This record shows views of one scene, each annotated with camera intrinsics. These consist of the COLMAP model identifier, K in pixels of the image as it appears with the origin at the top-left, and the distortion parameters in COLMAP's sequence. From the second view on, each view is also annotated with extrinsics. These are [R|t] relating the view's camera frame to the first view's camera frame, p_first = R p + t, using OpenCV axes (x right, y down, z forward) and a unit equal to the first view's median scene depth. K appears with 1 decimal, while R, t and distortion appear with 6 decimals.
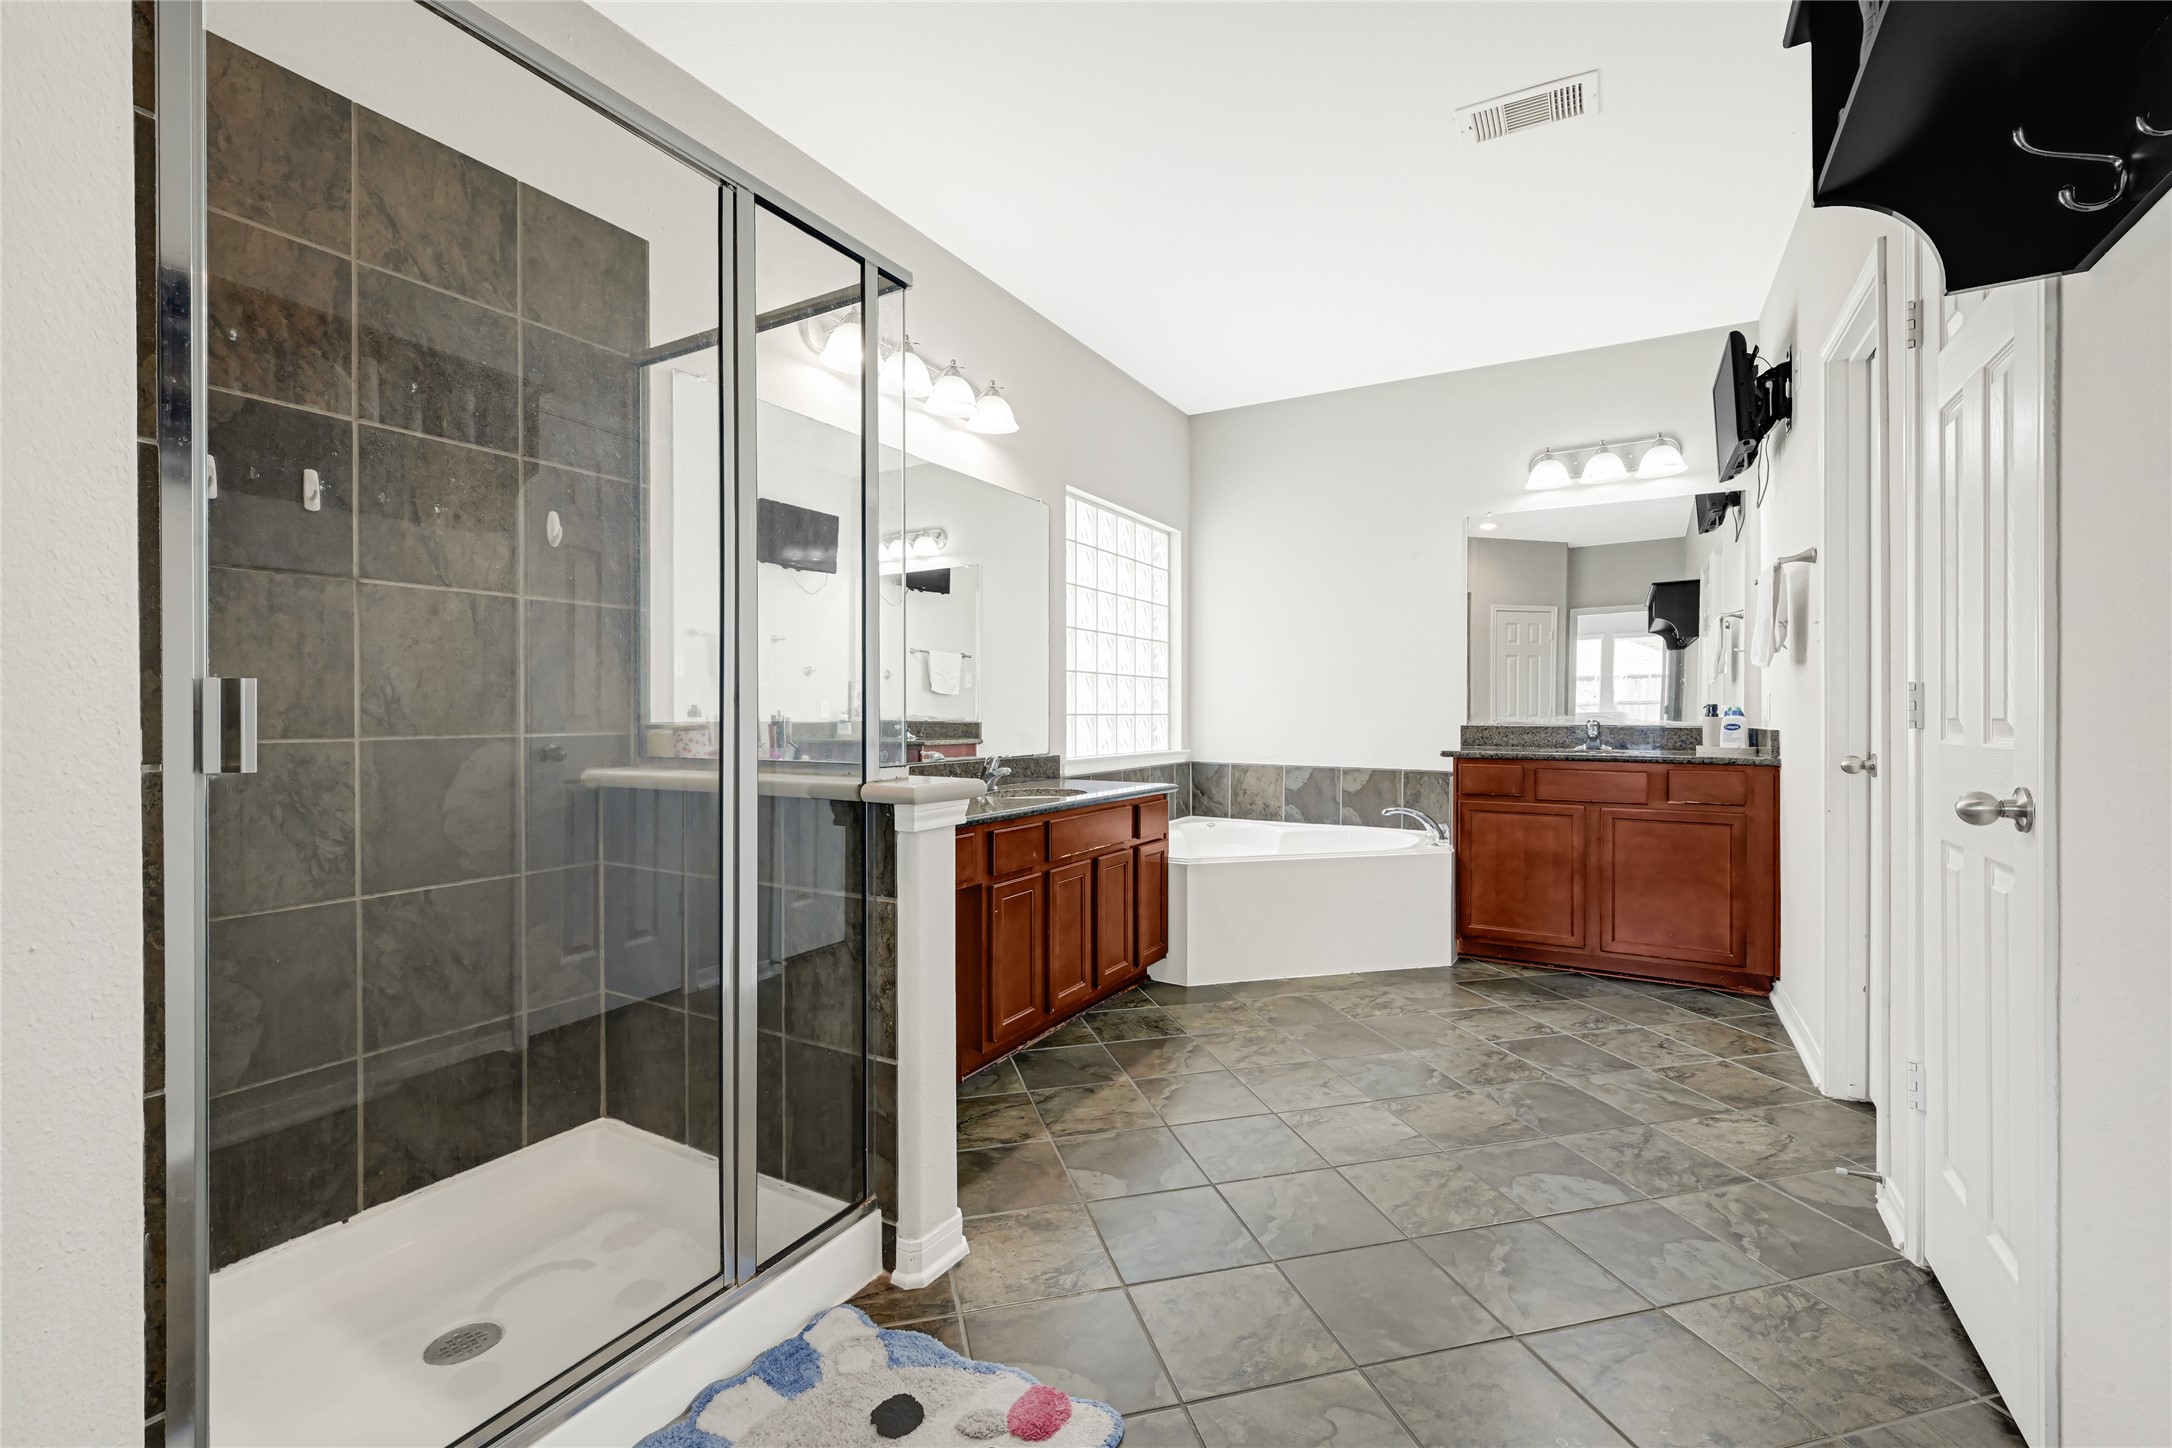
lens RADIAL K [[892.8, 0, 1098.4], [0, 892.8, 719.4], [0, 0, 1]] dist [0.004144, -0.000642]
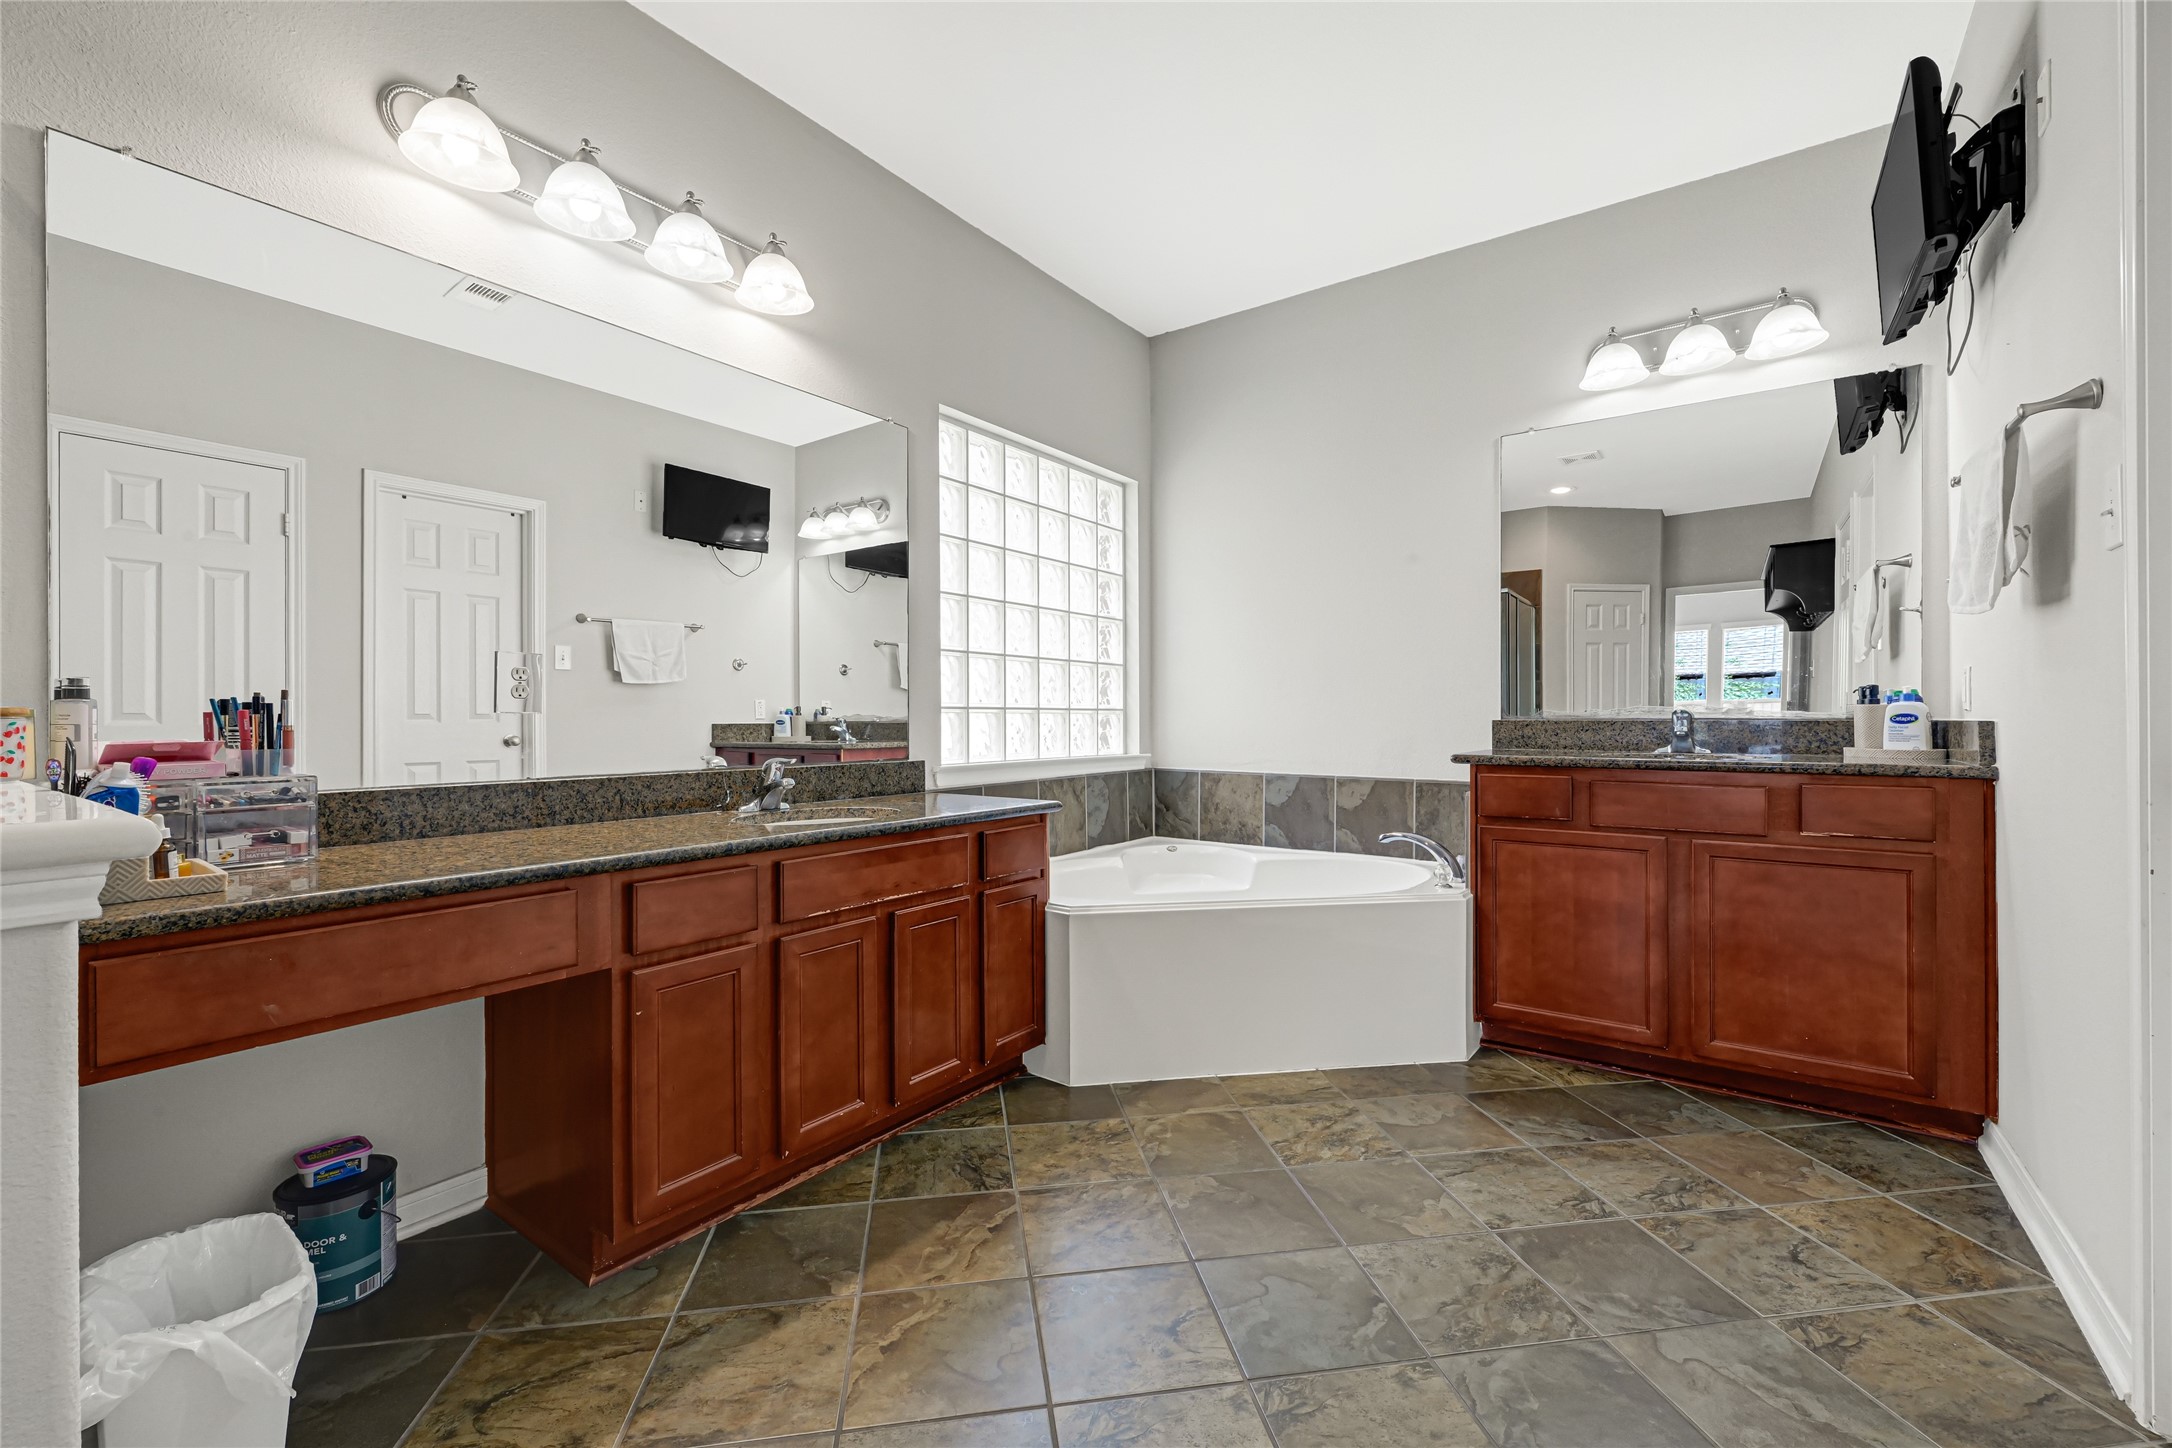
lens RADIAL K [[892.8, 0, 1075.4], [0, 892.8, 723.0], [0, 0, 1]] dist [0.004144, -0.000642]
pose [[0.994441, -0.004258, -0.105207, 0.183086], [0.004079, 0.999990, -0.001919, 0.011349], [0.105214, 0.001479, 0.994448, 0.299928]]
